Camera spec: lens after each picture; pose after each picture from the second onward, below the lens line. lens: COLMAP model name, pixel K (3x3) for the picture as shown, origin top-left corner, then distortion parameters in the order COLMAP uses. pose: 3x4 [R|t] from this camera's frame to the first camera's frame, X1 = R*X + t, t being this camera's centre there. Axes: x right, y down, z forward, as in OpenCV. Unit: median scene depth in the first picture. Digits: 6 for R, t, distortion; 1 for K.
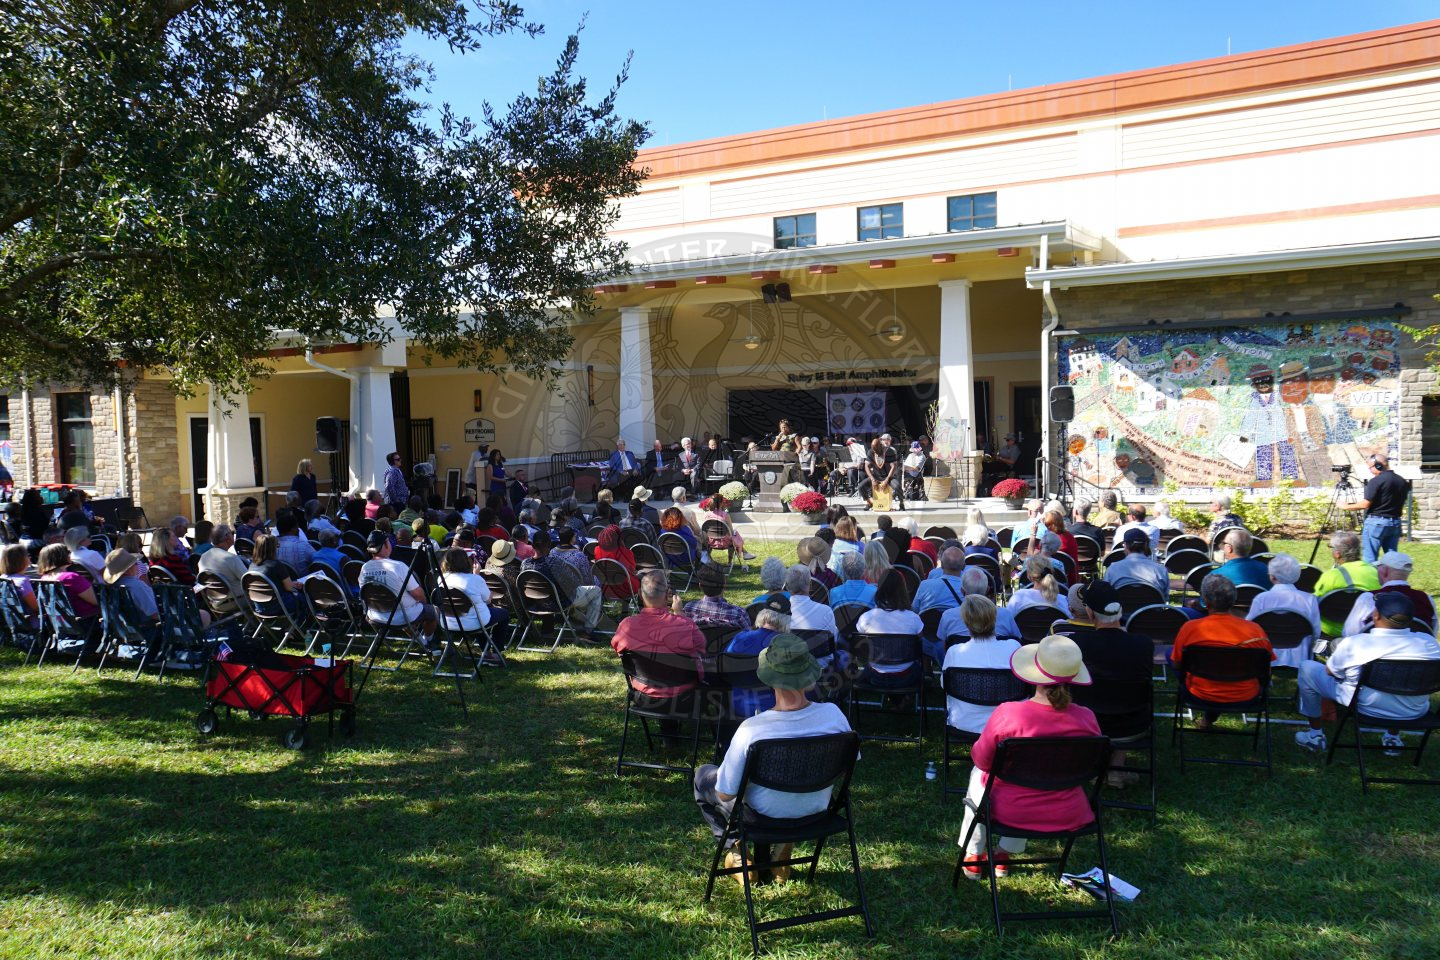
lens RADIAL K [[982.5, 0, 720.0], [0, 982.5, 480.0], [0, 0, 1]] dist [0.001500, 0.002335]
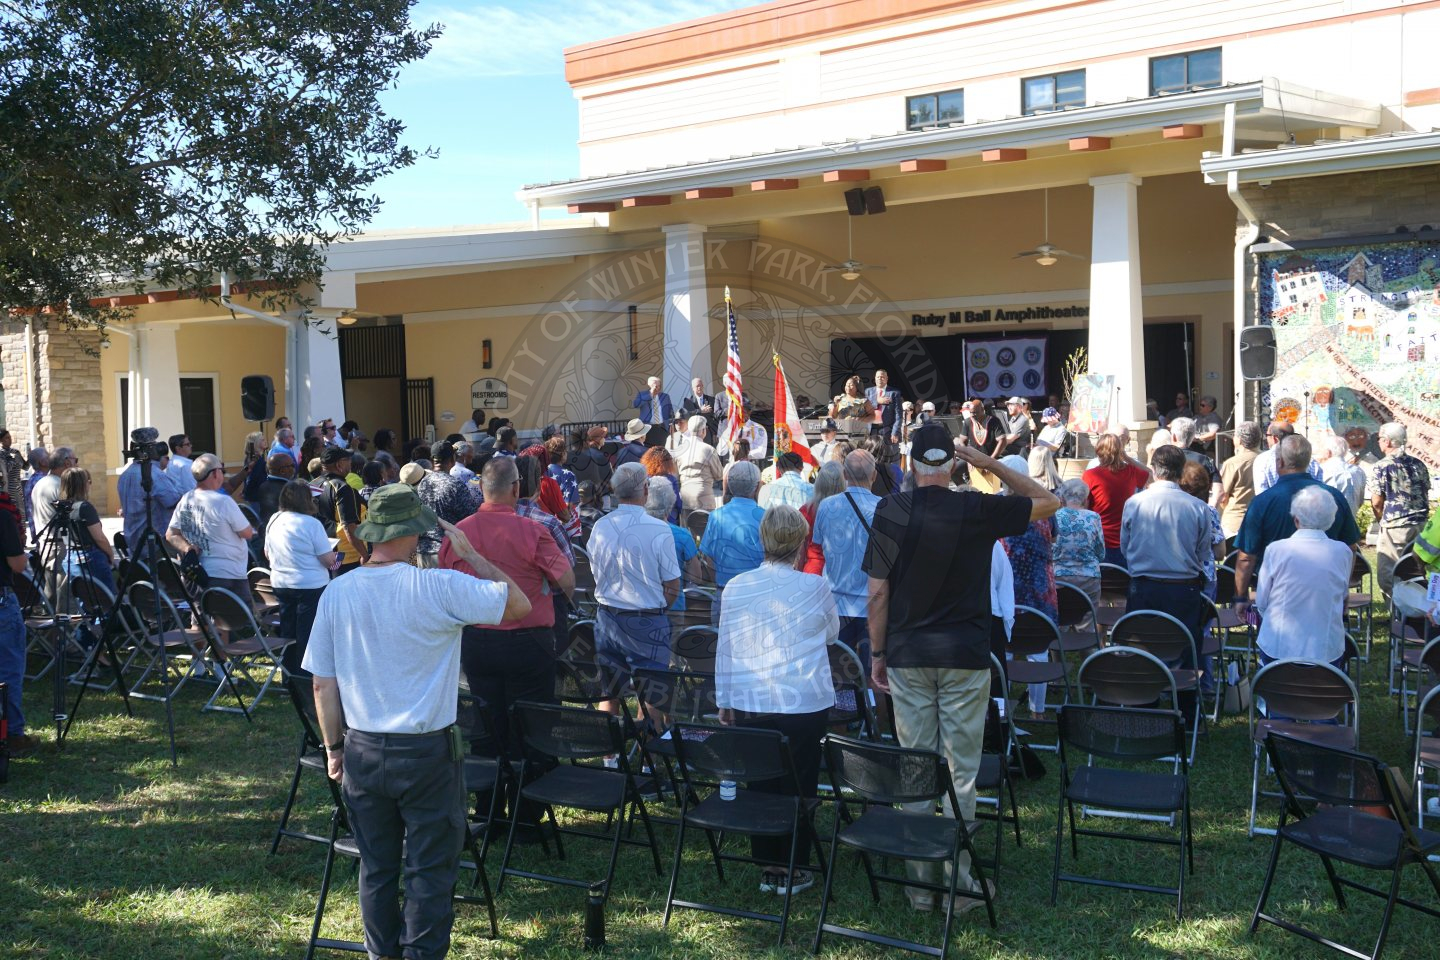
lens RADIAL K [[1310.0, 0, 720.0], [0, 1310.0, 480.0], [0, 0, 1]] dist [0.006320, 0.005966]
pose [[0.987837, 0.008561, -0.155258, 0.104189], [-0.006212, 0.999859, 0.015606, -0.001412], [0.155369, -0.014451, 0.987751, 0.038686]]
